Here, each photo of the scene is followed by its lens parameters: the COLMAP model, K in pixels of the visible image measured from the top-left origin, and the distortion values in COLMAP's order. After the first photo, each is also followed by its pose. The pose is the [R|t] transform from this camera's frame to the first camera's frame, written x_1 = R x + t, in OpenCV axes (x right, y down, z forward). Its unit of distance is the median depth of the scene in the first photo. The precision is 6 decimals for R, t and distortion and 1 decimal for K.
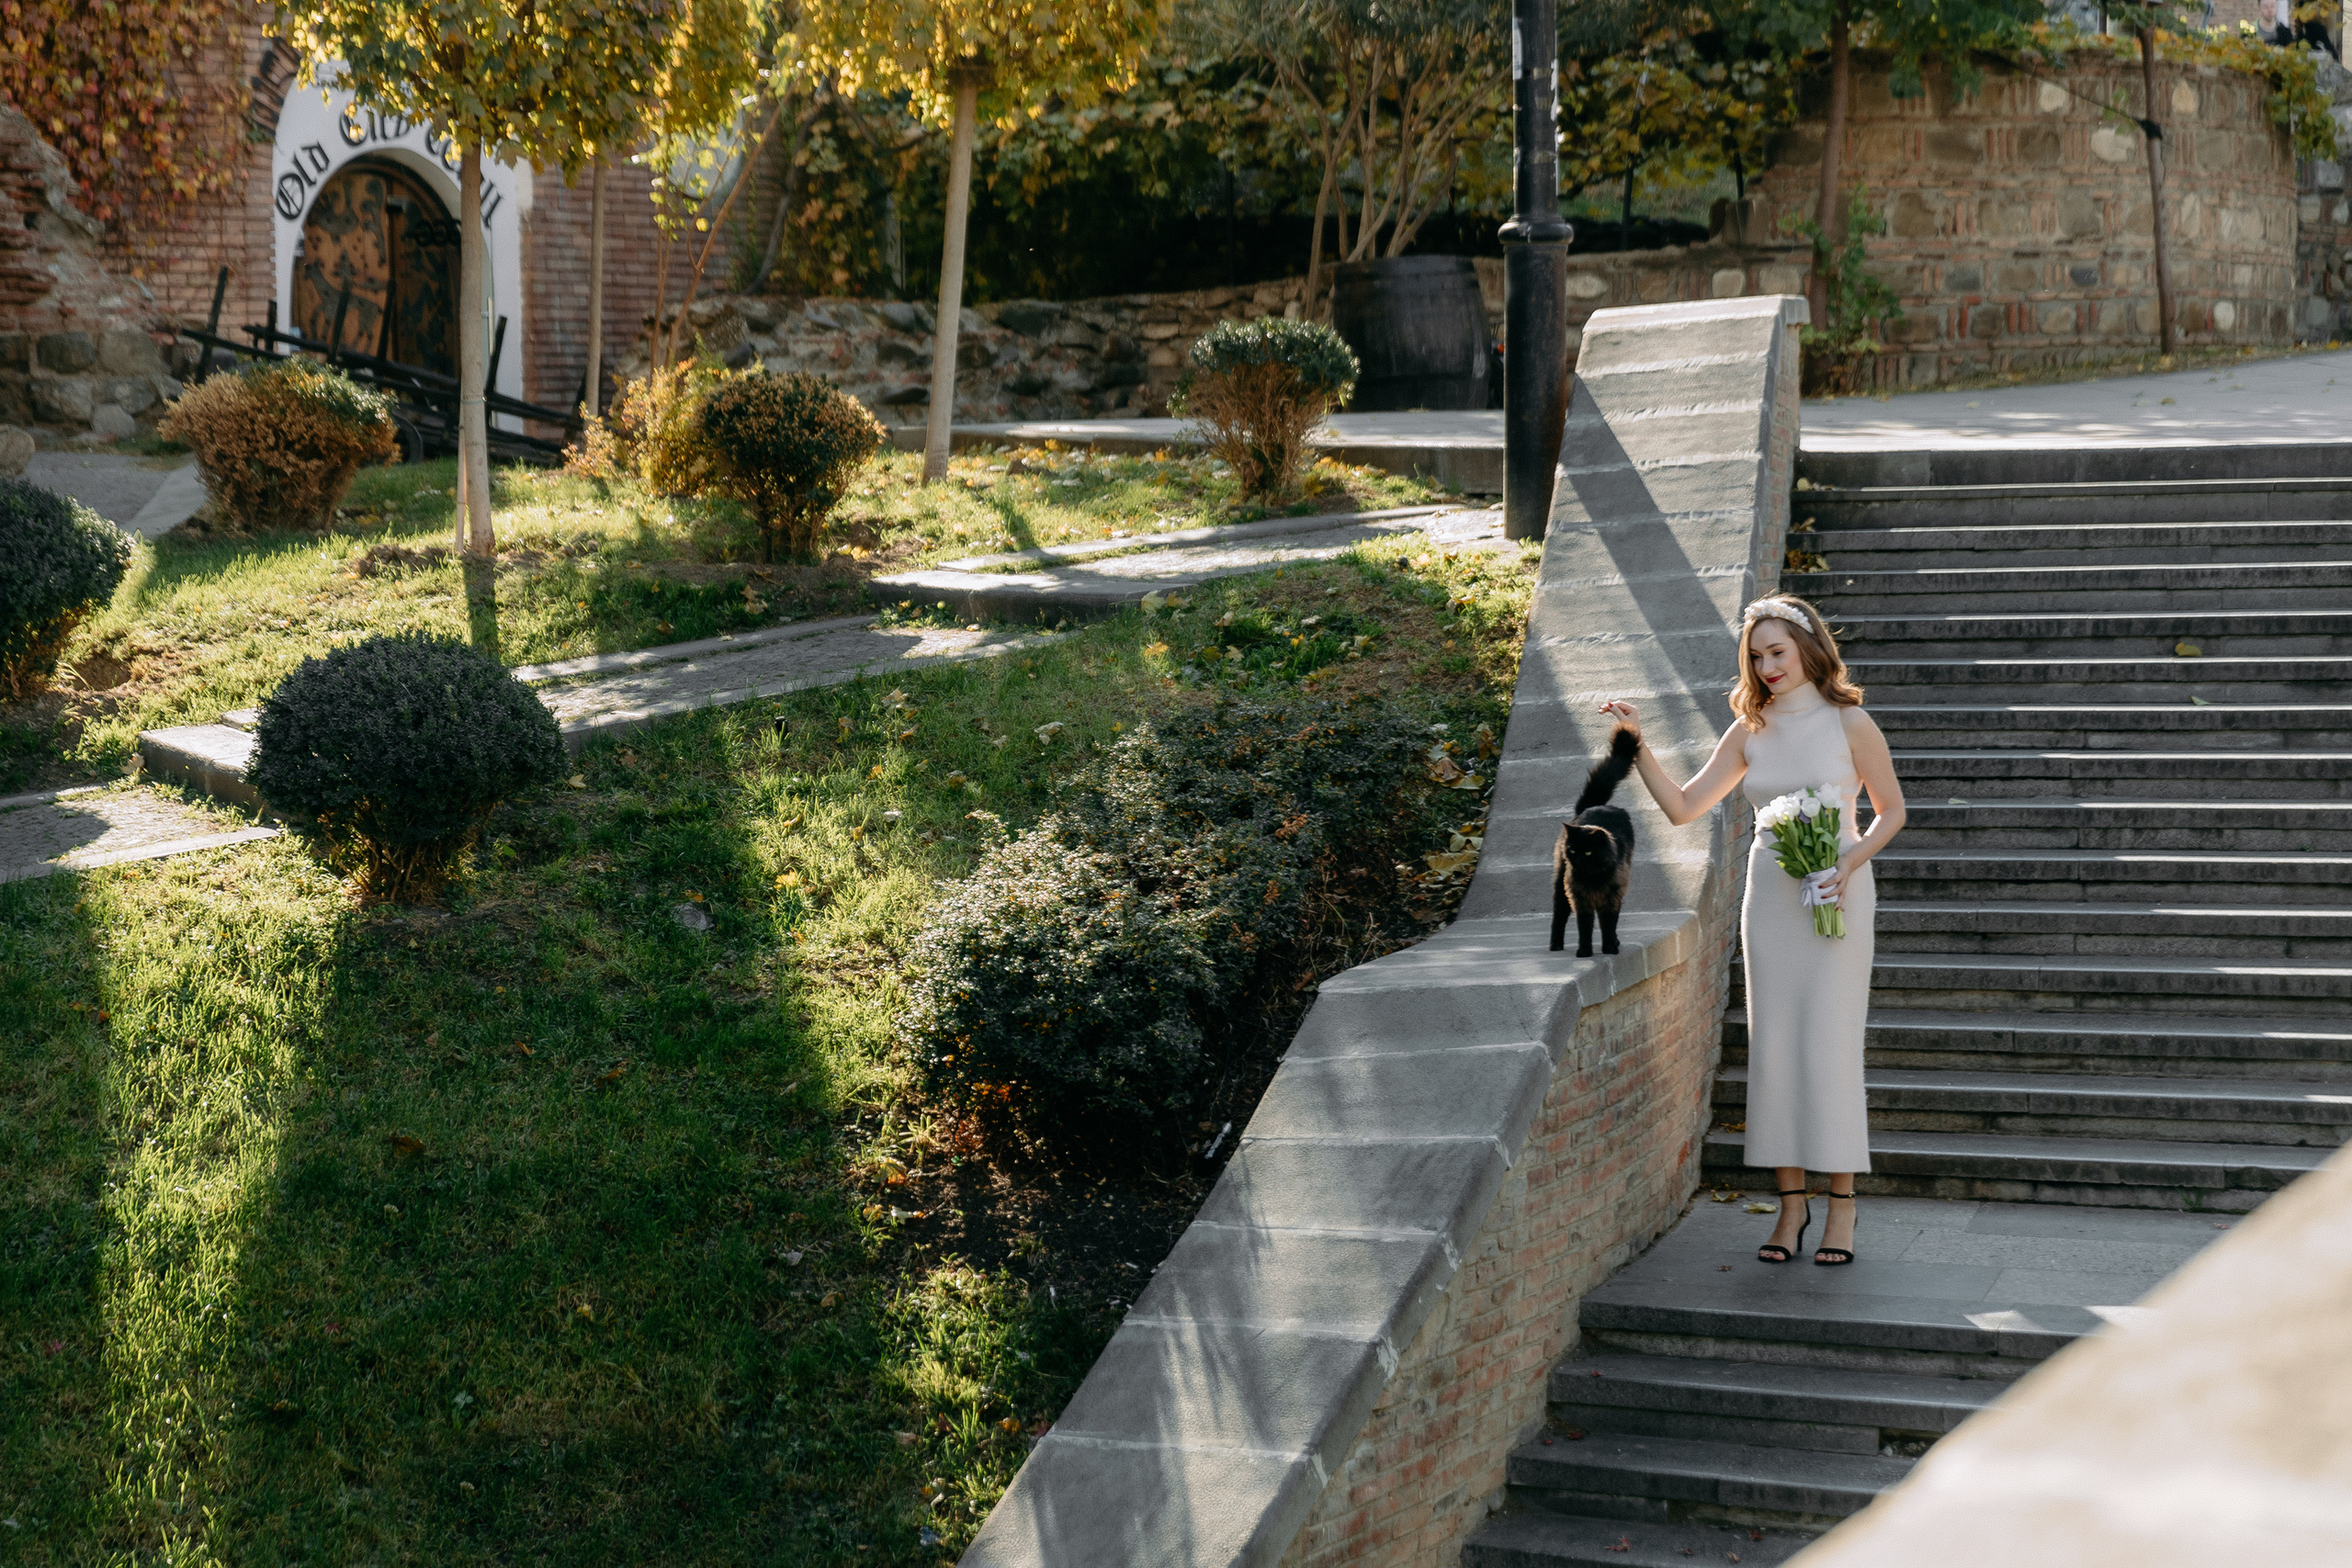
lens RADIAL K [[4427.7, 0, 1176.0], [0, 4427.7, 784.0], [0, 0, 1]] dist [0.052345, -0.236599]
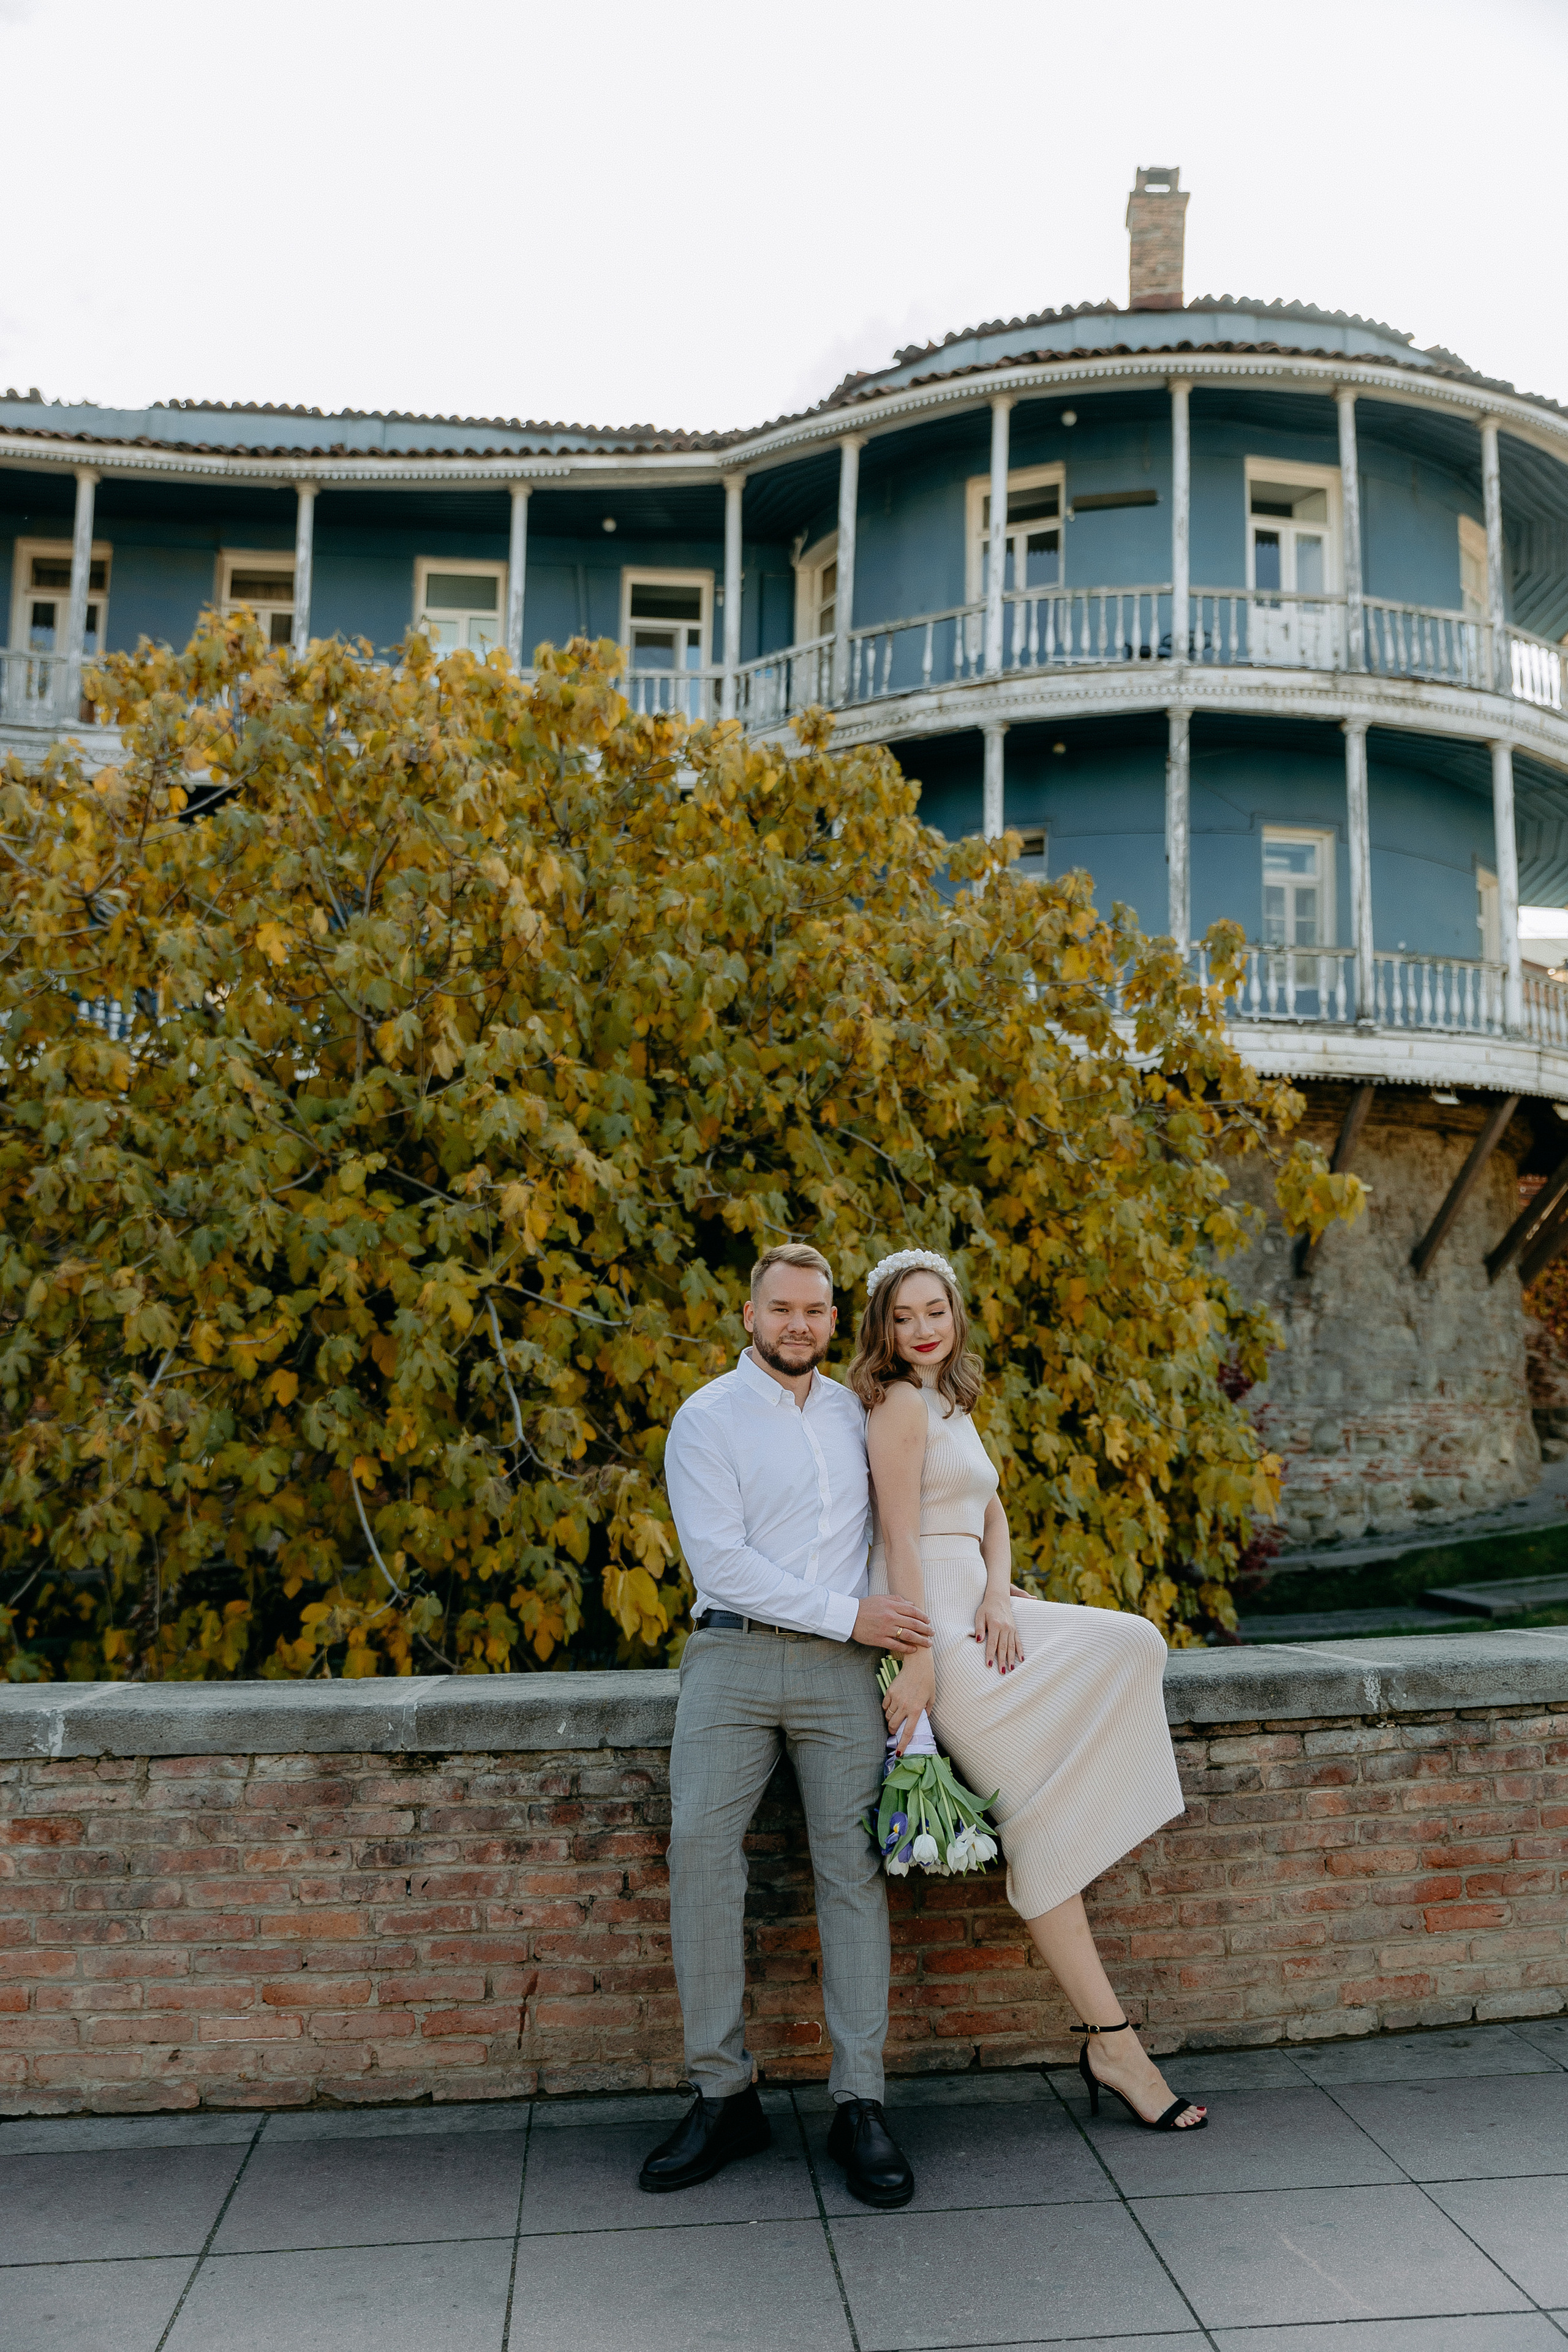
lens RADIAL K [[2173.3, 0, 784.0], [0, 2173.3, 1176.0], [0, 0, 1]] dist [0.010100, -0.001141]
pose [[0.898748, -0.030801, -0.437383, -0.168510], [-0.062846, 0.978181, -0.198023, 0.078994], [0.433939, 0.205460, 0.877202, -0.572245]]
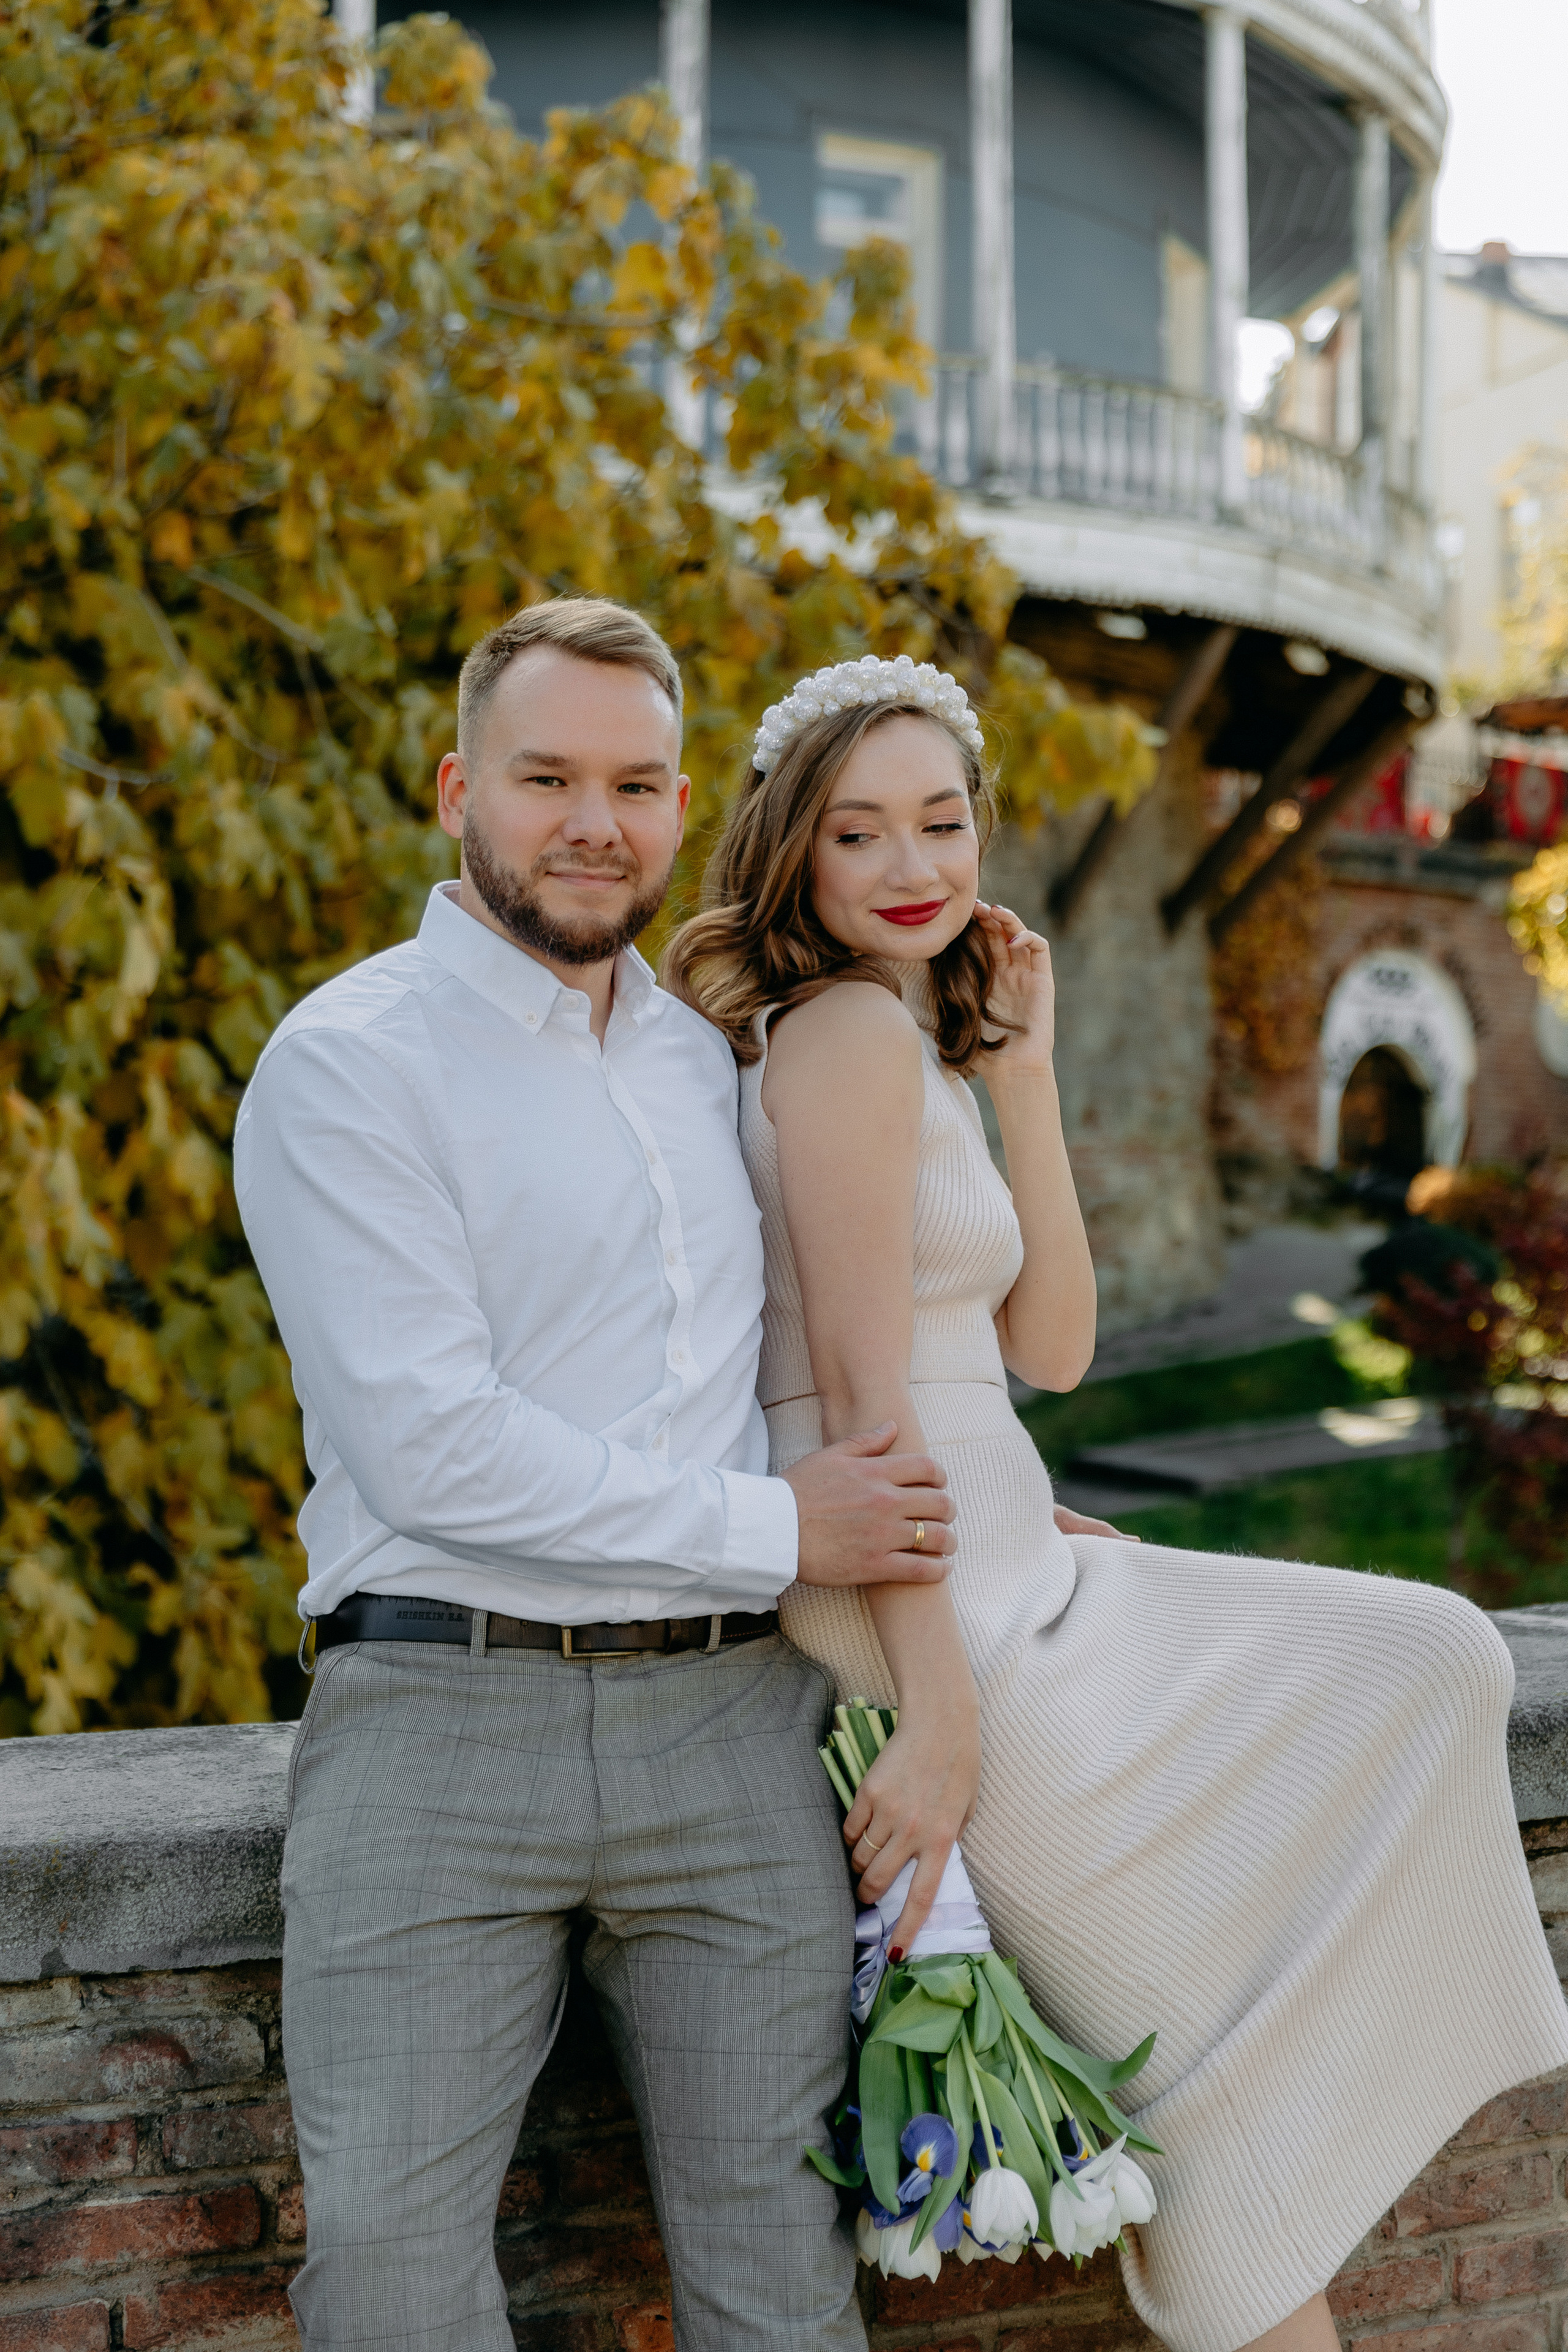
lens RADIAL K [[3566.9, 0, 784.0], [0, 3566.9, 1176.0], [0, 0, 1]] dist [0.016130, -0.004388]
pose [[0.978920, 0.013830, -0.203773, -0.256851], [-0.035431, 0.994077, -0.102741, 0.075327], [0.201145, 0.107795, 0.973612, -0.470139]]
